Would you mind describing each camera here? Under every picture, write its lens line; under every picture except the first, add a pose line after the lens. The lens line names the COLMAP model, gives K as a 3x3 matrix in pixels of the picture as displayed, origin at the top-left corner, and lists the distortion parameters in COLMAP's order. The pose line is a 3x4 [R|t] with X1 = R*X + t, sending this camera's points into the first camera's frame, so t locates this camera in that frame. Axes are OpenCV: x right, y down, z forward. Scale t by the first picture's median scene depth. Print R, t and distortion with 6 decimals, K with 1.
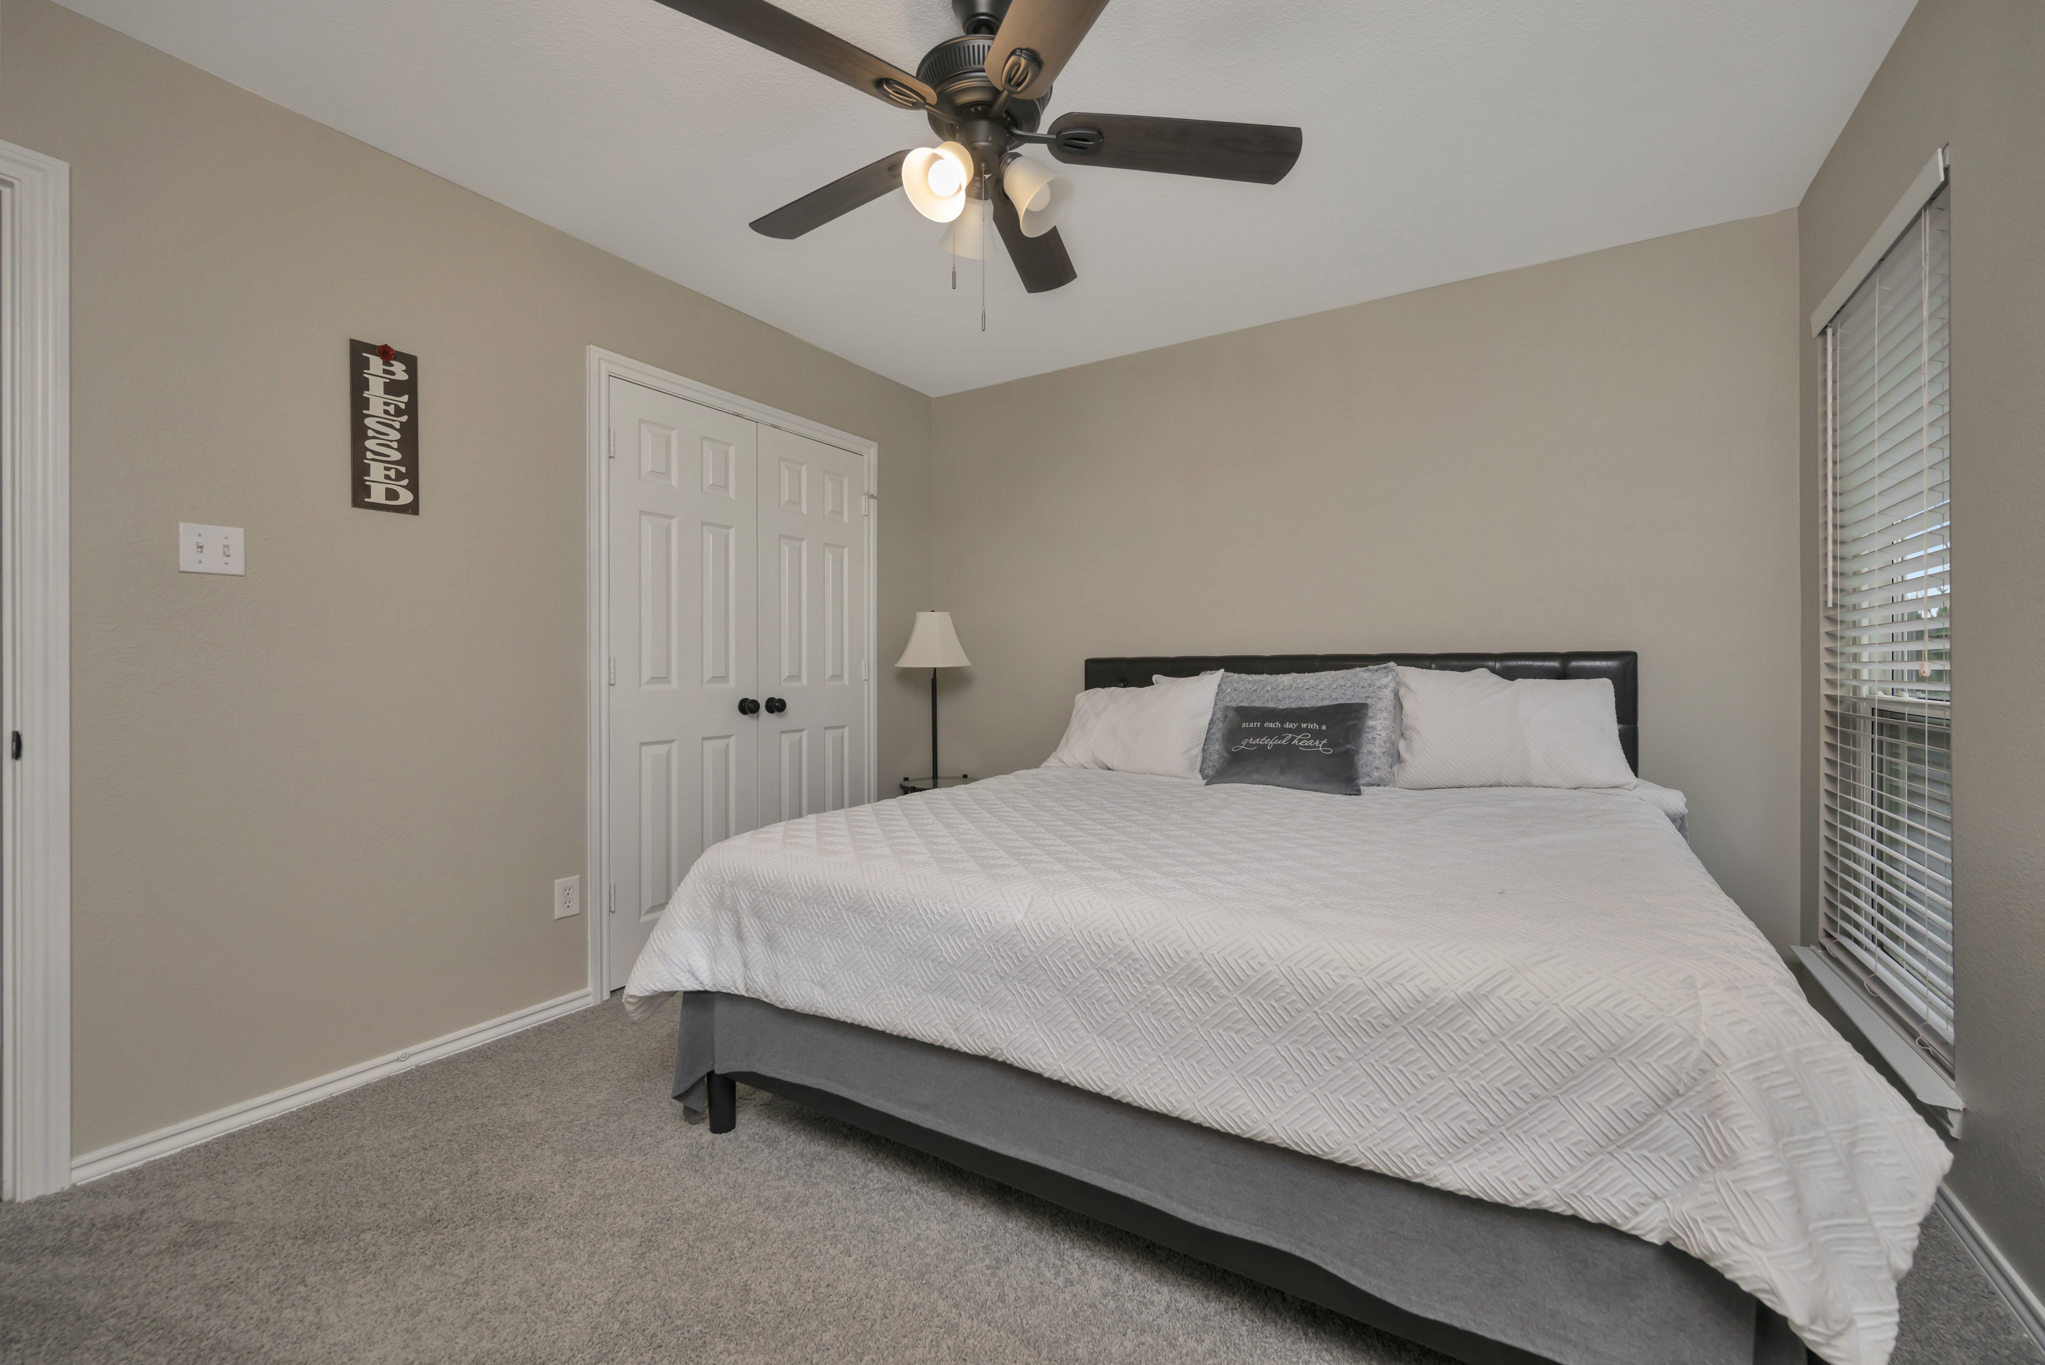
lens RADIAL K [[834.9, 0, 1022.5], [0, 834.9, 682.5], [0, 0, 1]] dist [-0.001098, -0.000079]
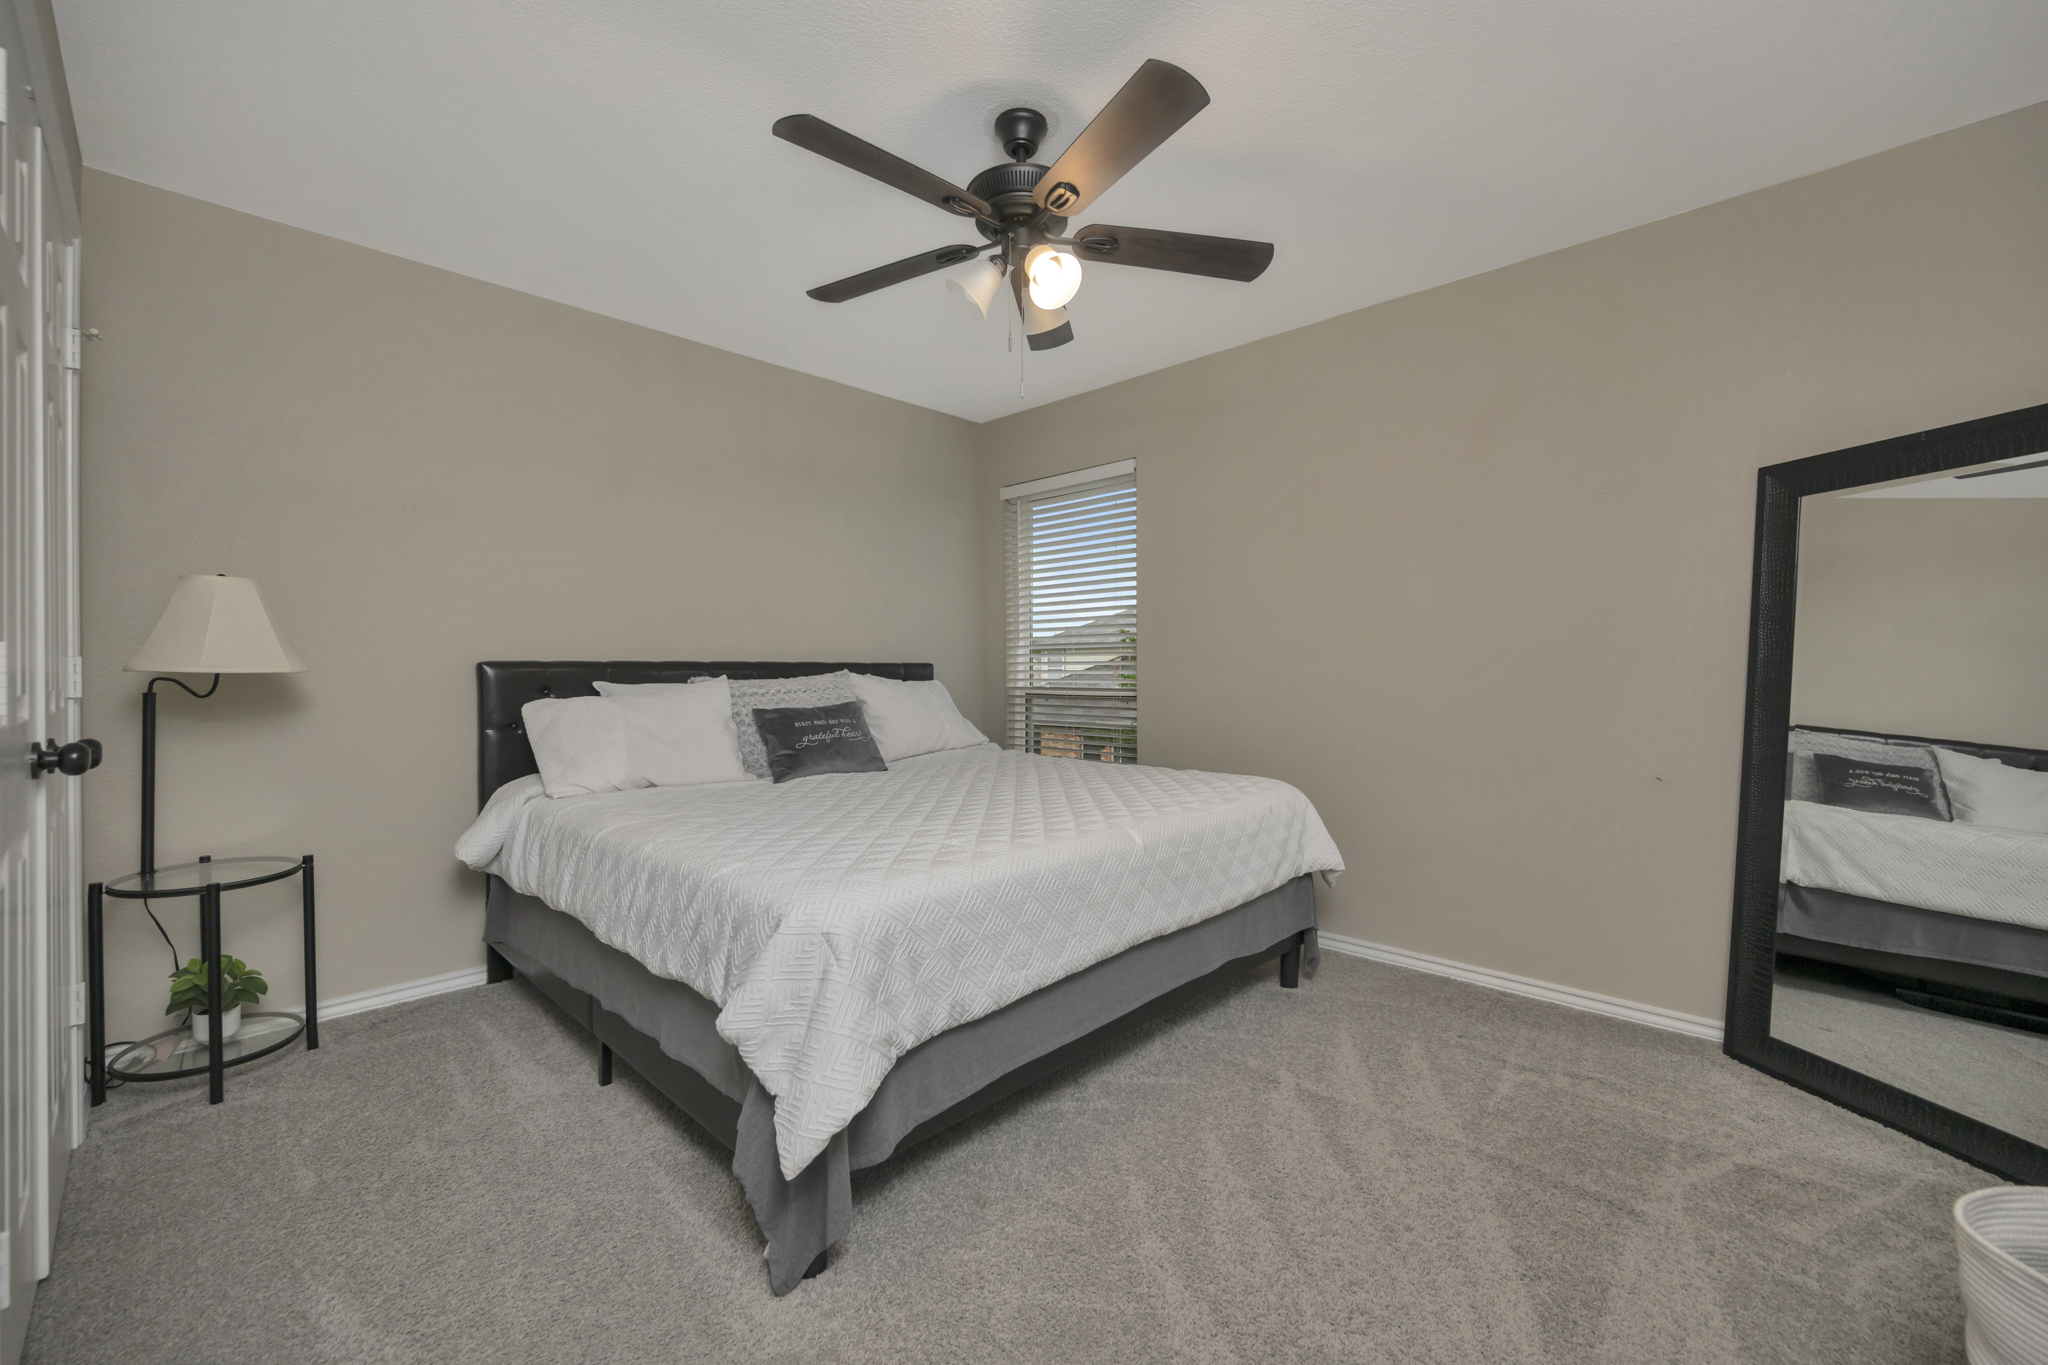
lens RADIAL K [[836.2, 0, 1024.0], [0, 836.2, 682.5], [0, 0, 1]] dist [-0.001098, -0.000079]
pose [[0.195044, -0.013144, 0.980706, -0.812646], [0.014700, 0.999837, 0.010476, -0.013945], [-0.980684, 0.012373, 0.195206, 0.492889]]
